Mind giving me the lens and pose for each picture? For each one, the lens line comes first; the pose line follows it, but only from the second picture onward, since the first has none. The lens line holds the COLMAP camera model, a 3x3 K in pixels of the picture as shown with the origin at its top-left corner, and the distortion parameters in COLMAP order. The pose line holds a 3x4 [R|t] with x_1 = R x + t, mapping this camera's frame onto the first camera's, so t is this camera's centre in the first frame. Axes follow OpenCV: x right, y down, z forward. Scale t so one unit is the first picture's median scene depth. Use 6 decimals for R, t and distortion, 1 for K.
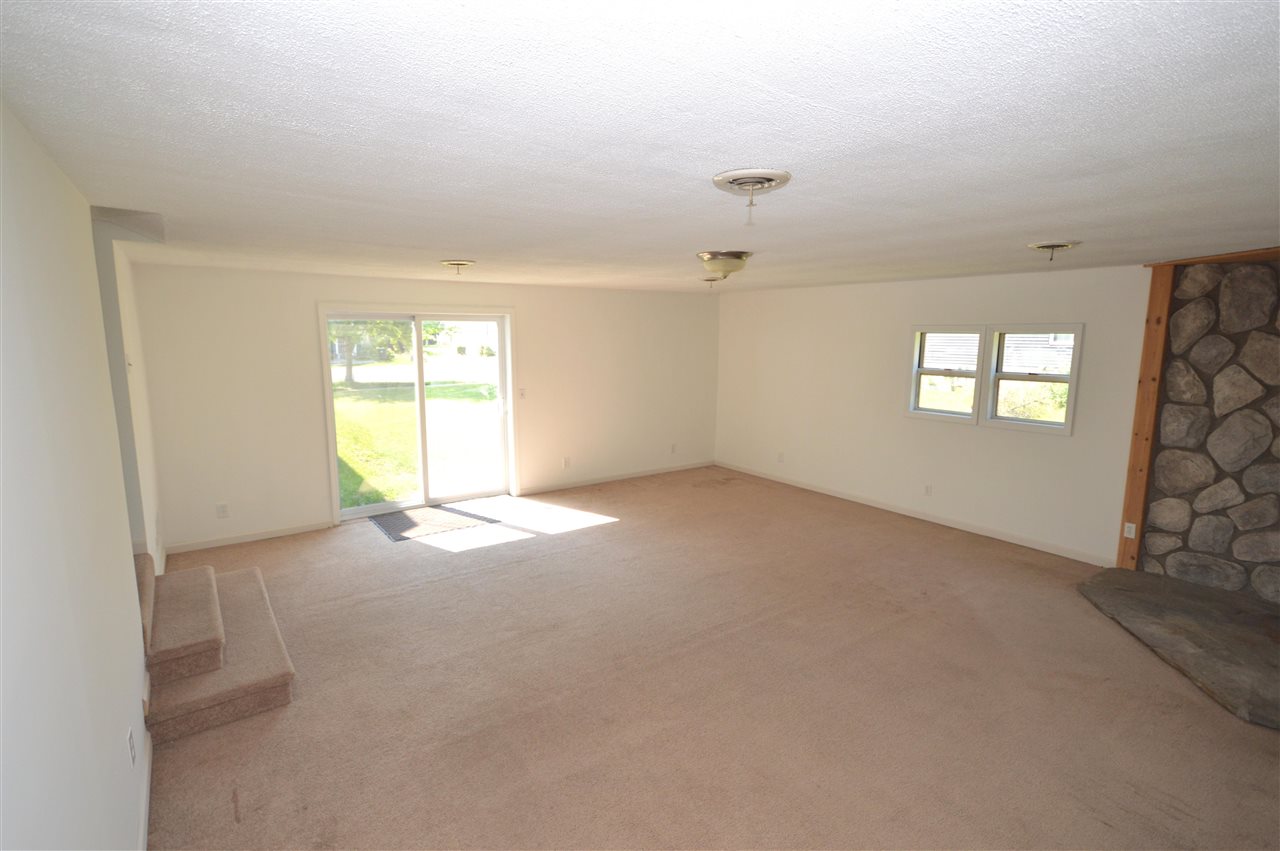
lens RADIAL K [[612.7, 0, 643.6], [0, 612.7, 422.5], [0, 0, 1]] dist [-0.000495, 0.000038]
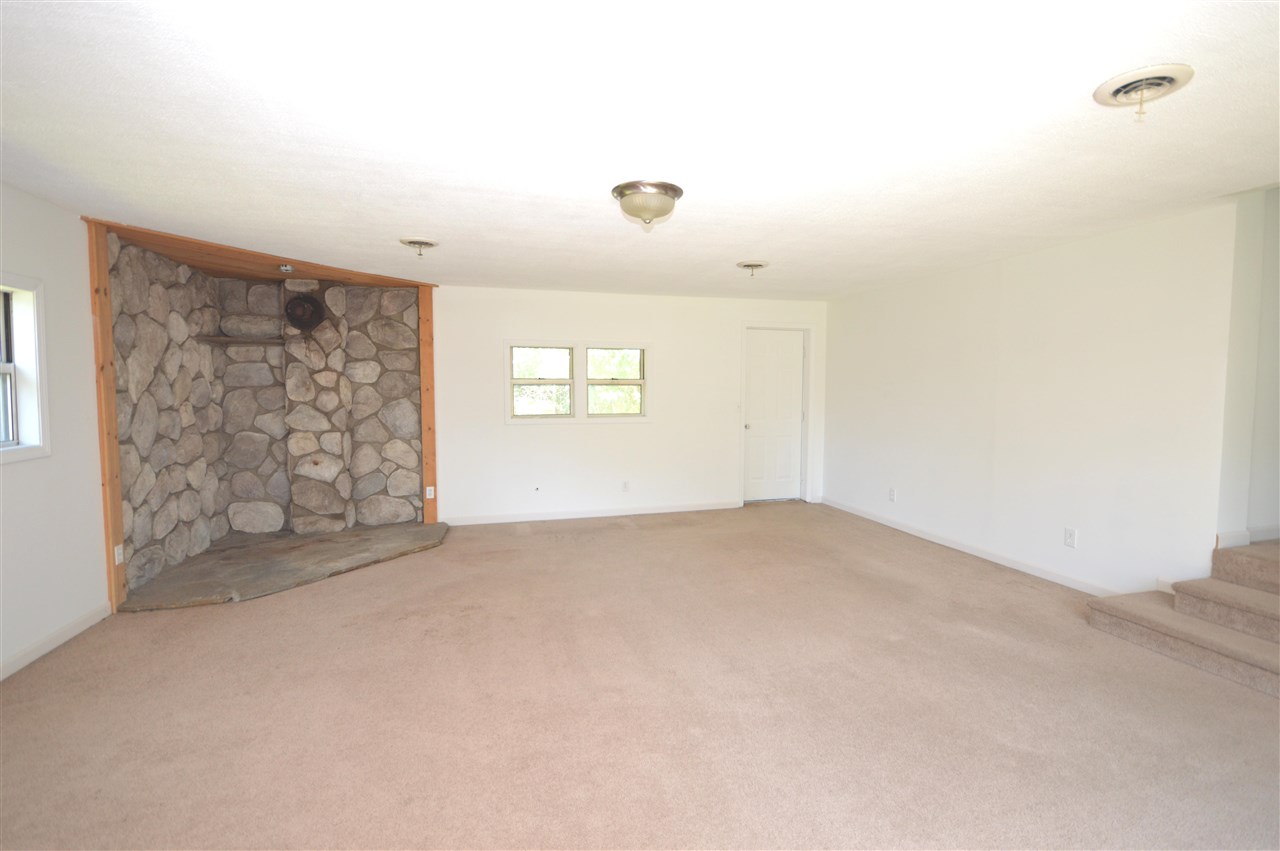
lens RADIAL K [[585.2, 0, 643.8], [0, 585.2, 425.1], [0, 0, 1]] dist [0.000309, 0.000016]
pose [[-0.936160, -0.028779, 0.350394, -0.112139], [0.045067, 0.978599, 0.200781, -0.115122], [-0.348673, 0.203754, -0.914828, 1.490092]]
